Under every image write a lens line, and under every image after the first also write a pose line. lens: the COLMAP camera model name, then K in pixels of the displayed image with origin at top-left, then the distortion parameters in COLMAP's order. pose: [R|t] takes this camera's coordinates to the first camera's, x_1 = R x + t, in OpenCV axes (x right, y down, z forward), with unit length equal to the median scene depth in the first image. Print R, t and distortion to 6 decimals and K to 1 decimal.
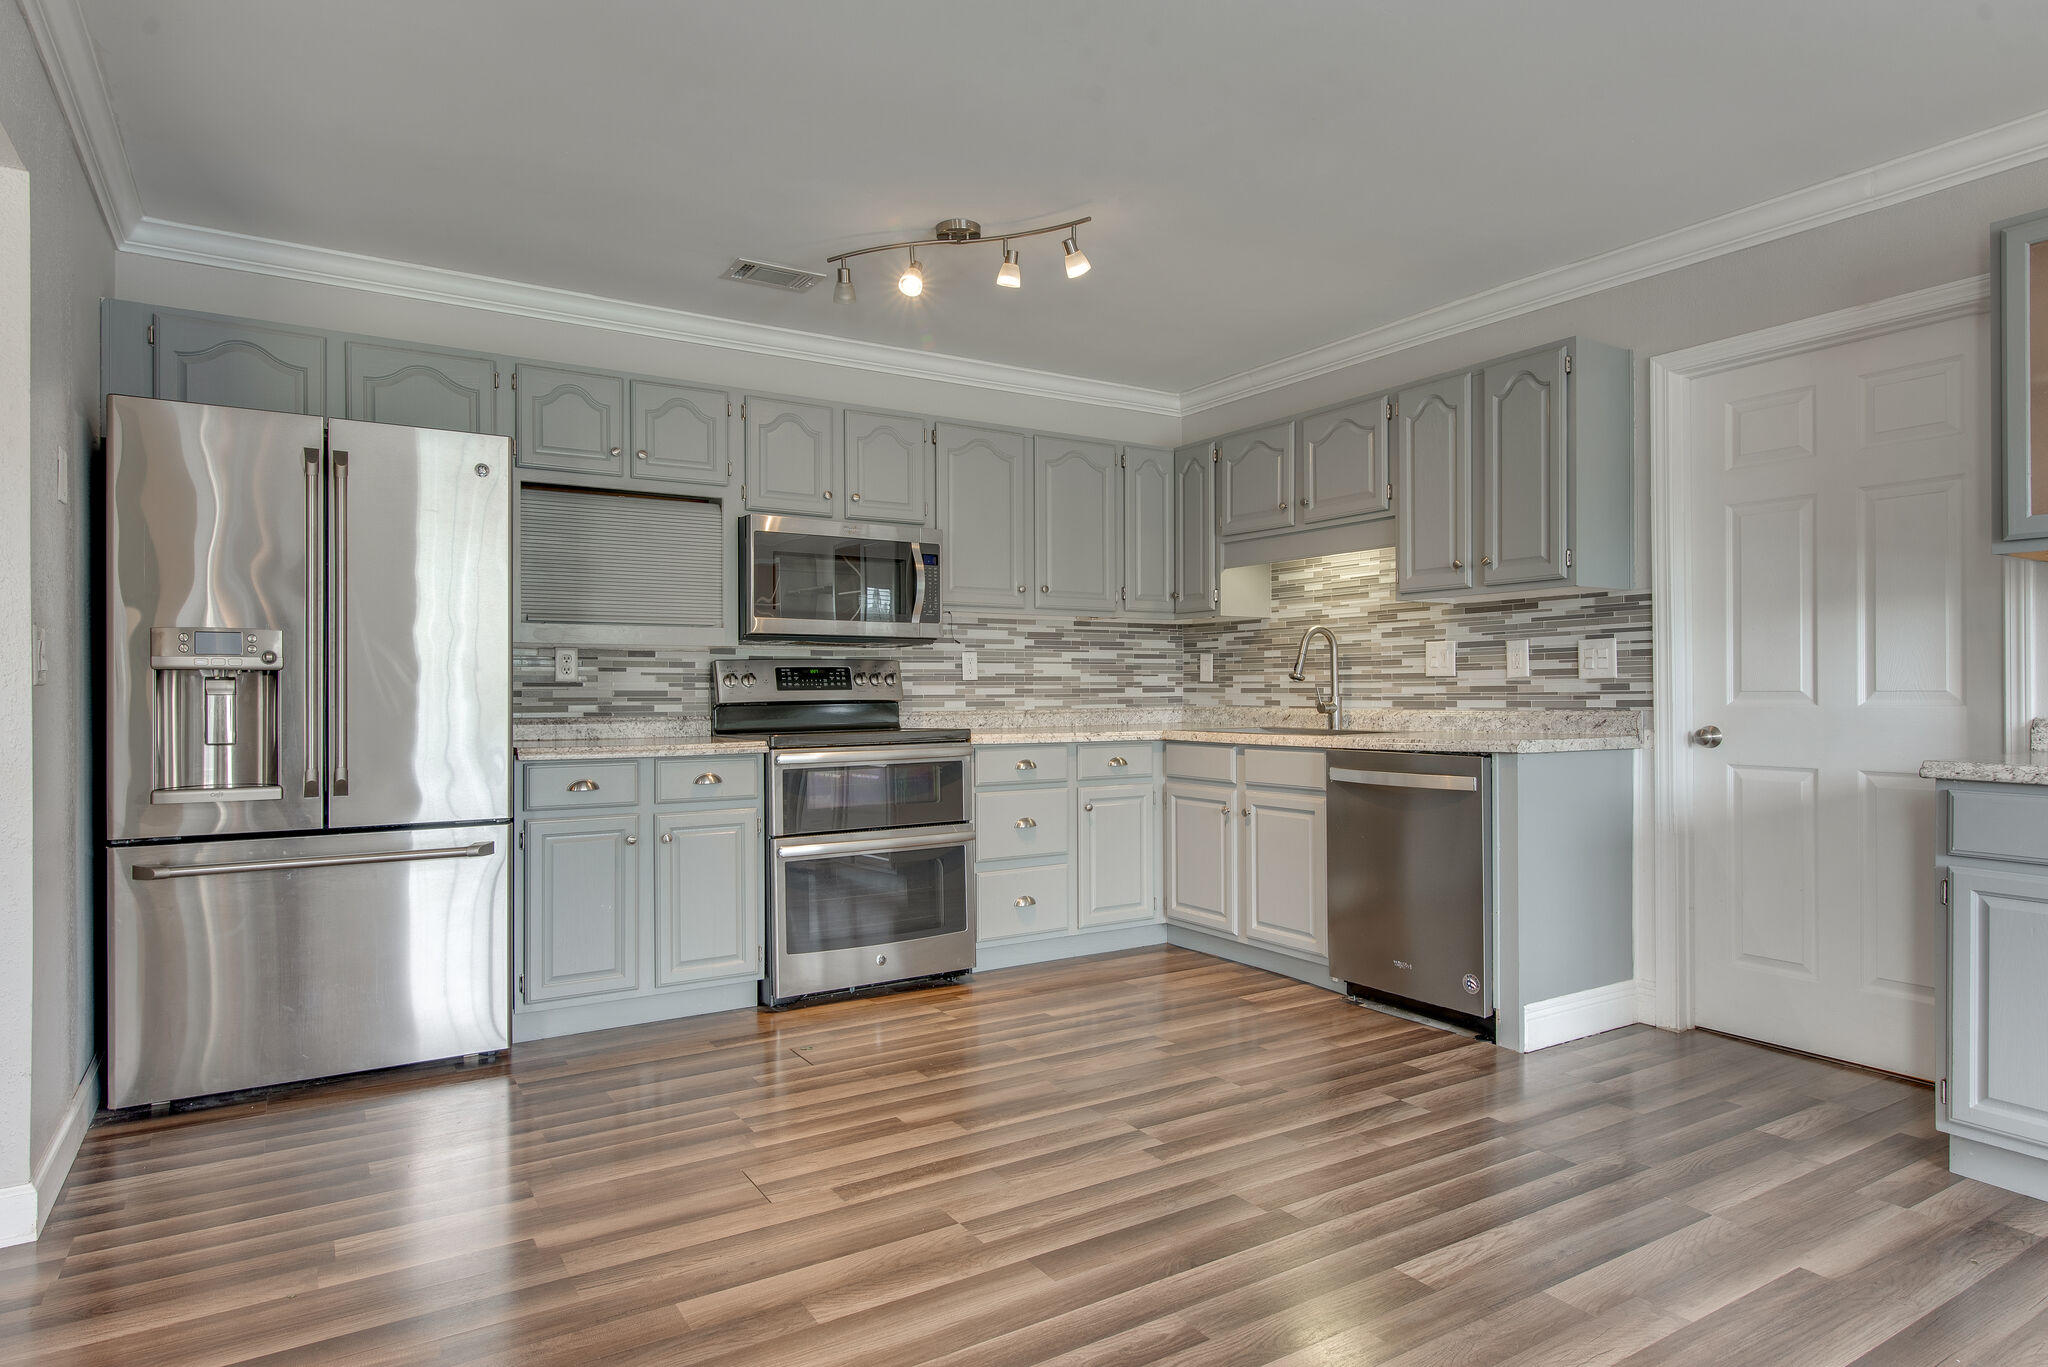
lens RADIAL K [[1138.8, 0, 1015.6], [0, 1138.8, 691.6], [0, 0, 1]] dist [-0.000027, -0.000832]
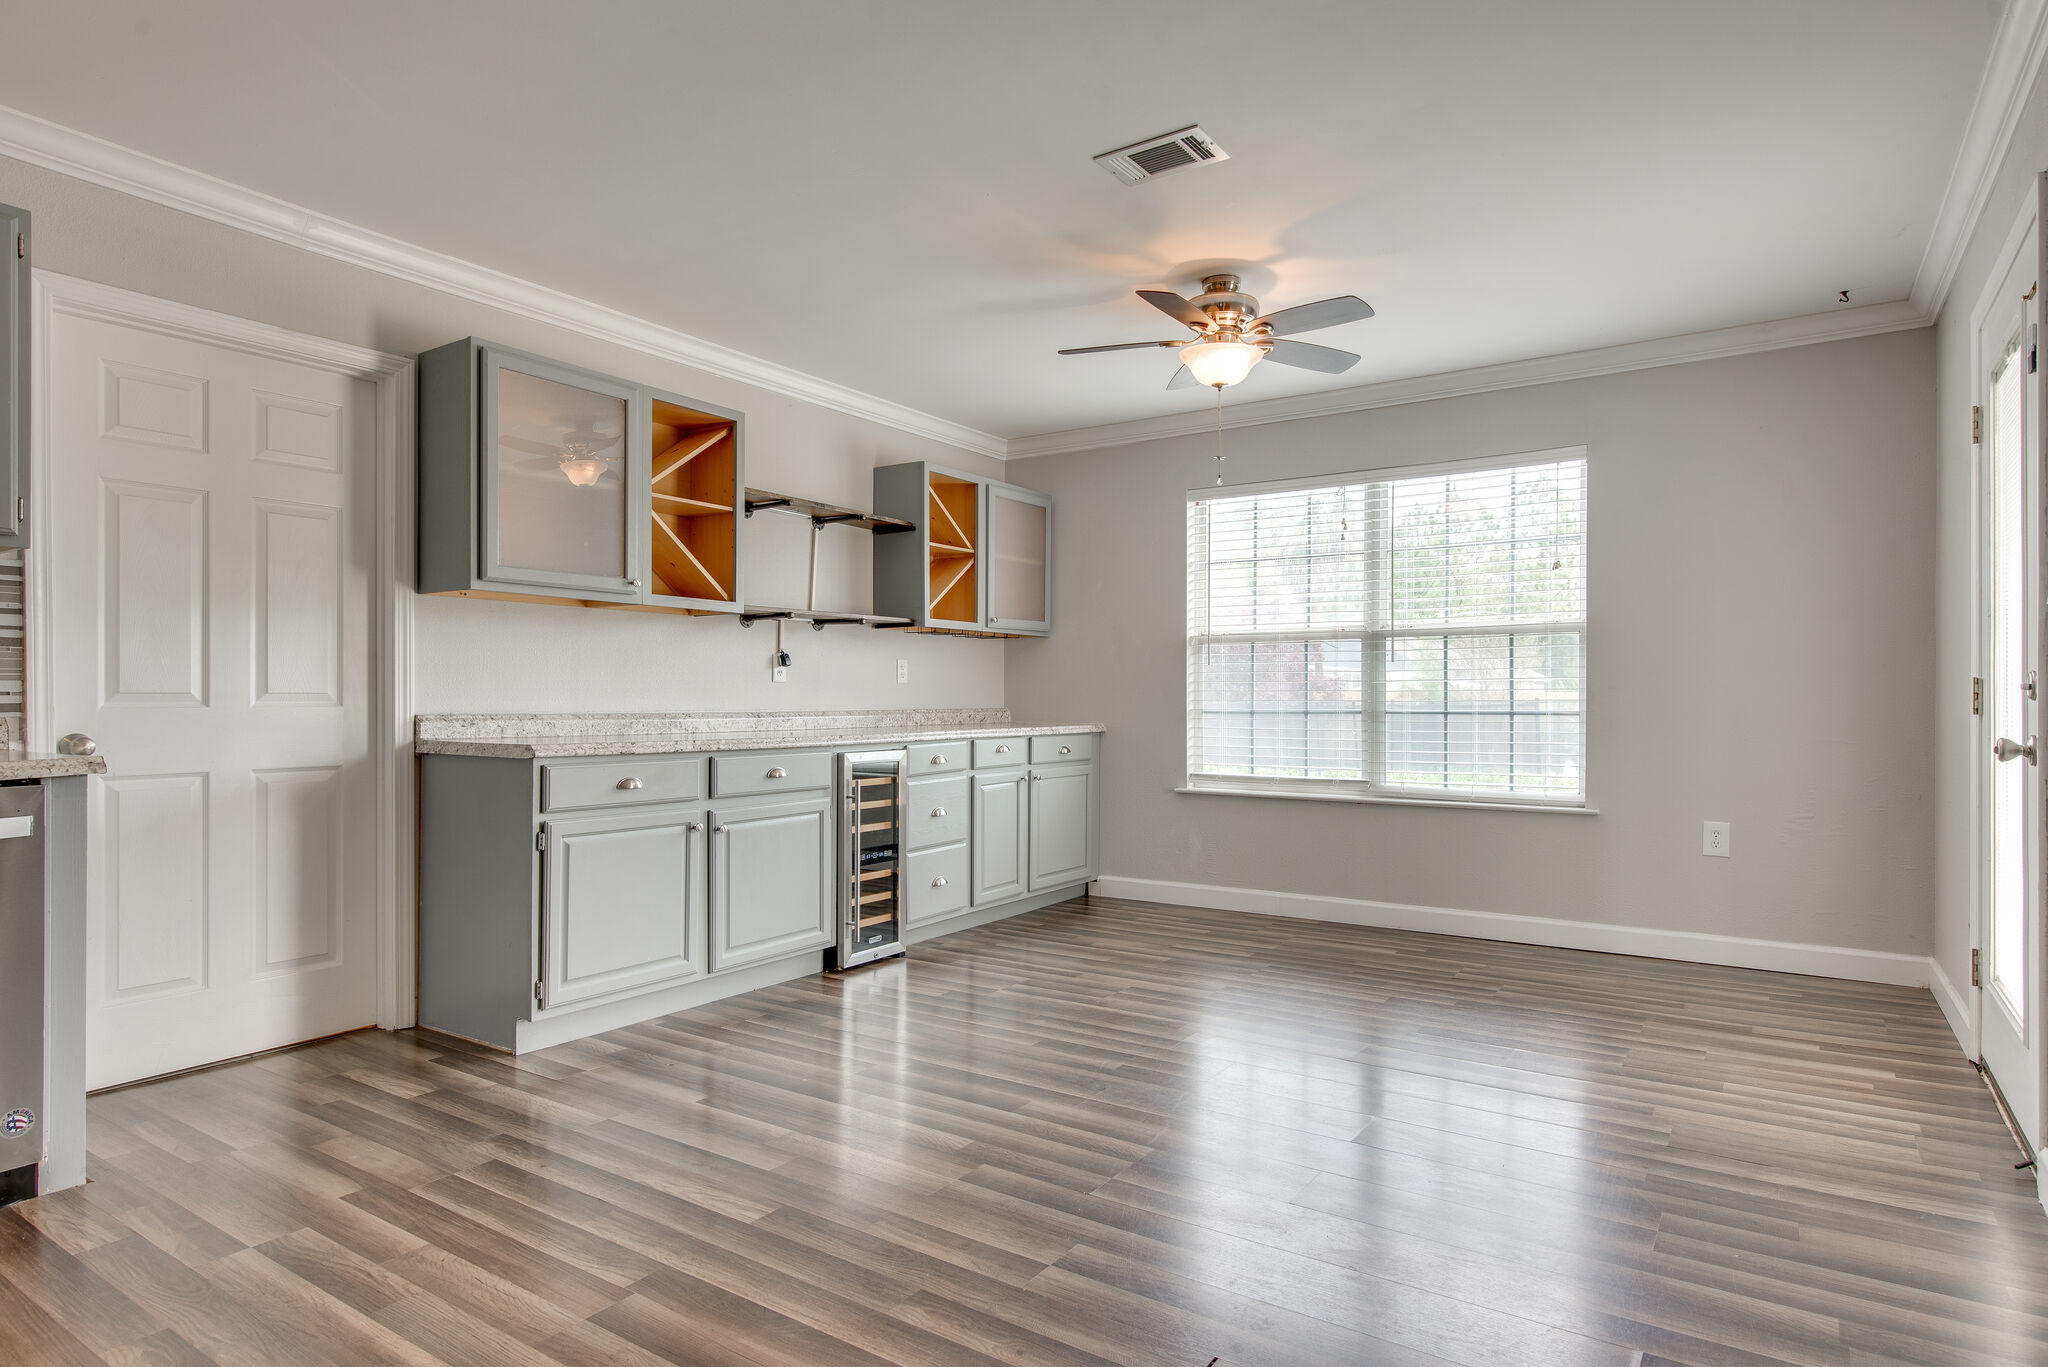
lens RADIAL K [[1138.8, 0, 1015.6], [0, 1138.8, 691.6], [0, 0, 1]] dist [-0.000027, -0.000832]
pose [[-0.415810, 0.010239, 0.909394, -0.370313], [0.003651, 0.999947, -0.009589, 0.007921], [-0.909444, -0.000667, -0.415826, 0.598004]]
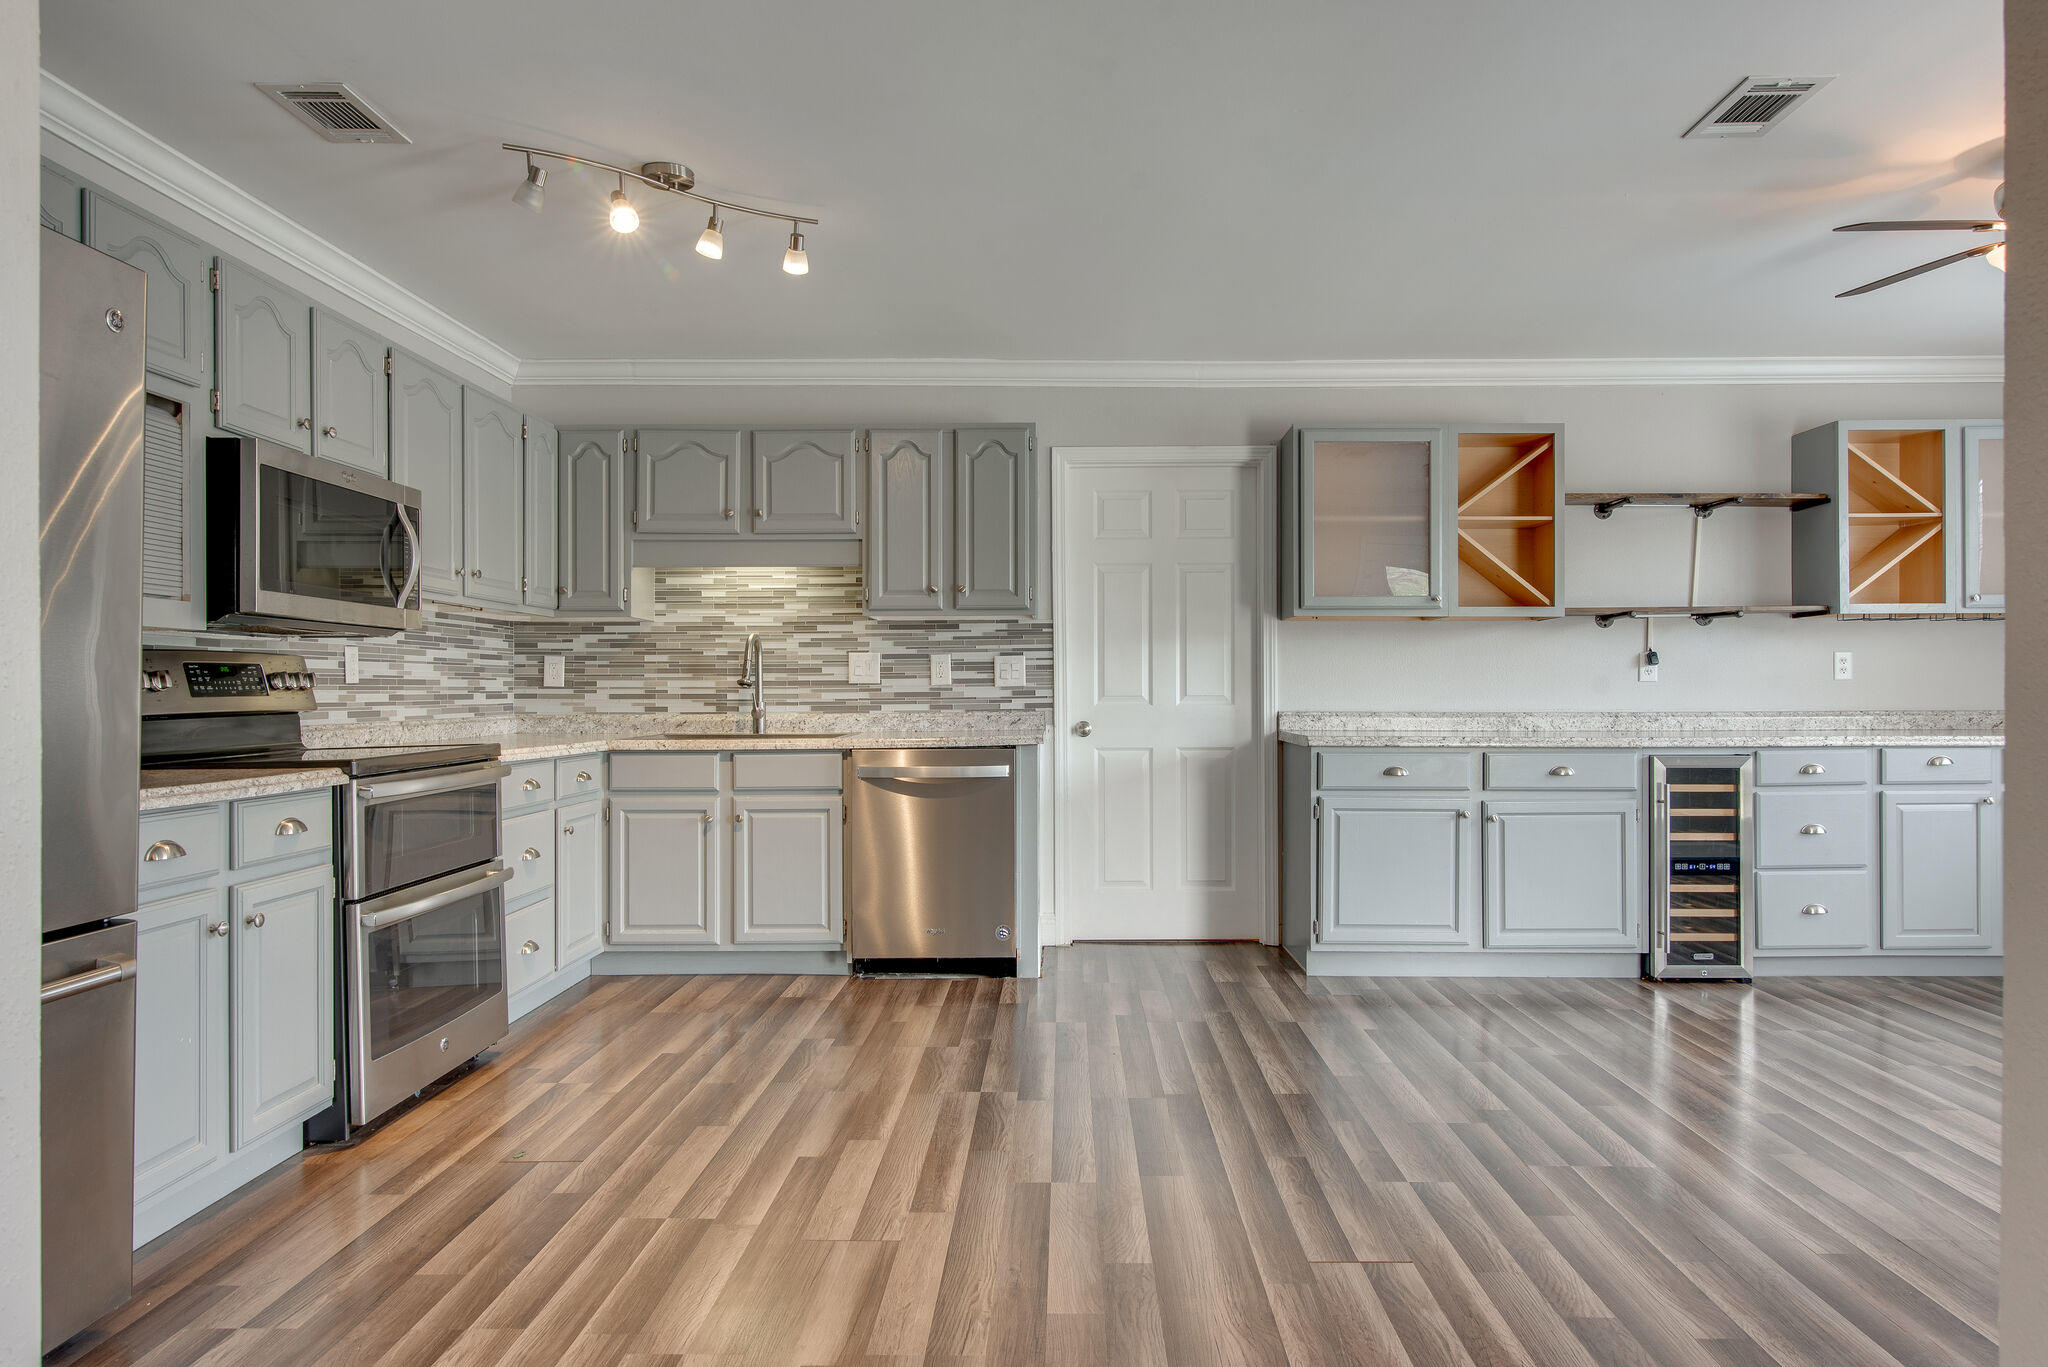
lens RADIAL K [[1226.5, 0, 1025.4], [0, 1226.5, 695.3], [0, 0, 1]] dist [0.005101, 0.000356]
pose [[0.549425, -0.000393, 0.835543, -0.562727], [0.002670, 0.999996, -0.001286, 0.000245], [-0.835539, 0.002937, 0.549424, 0.199568]]
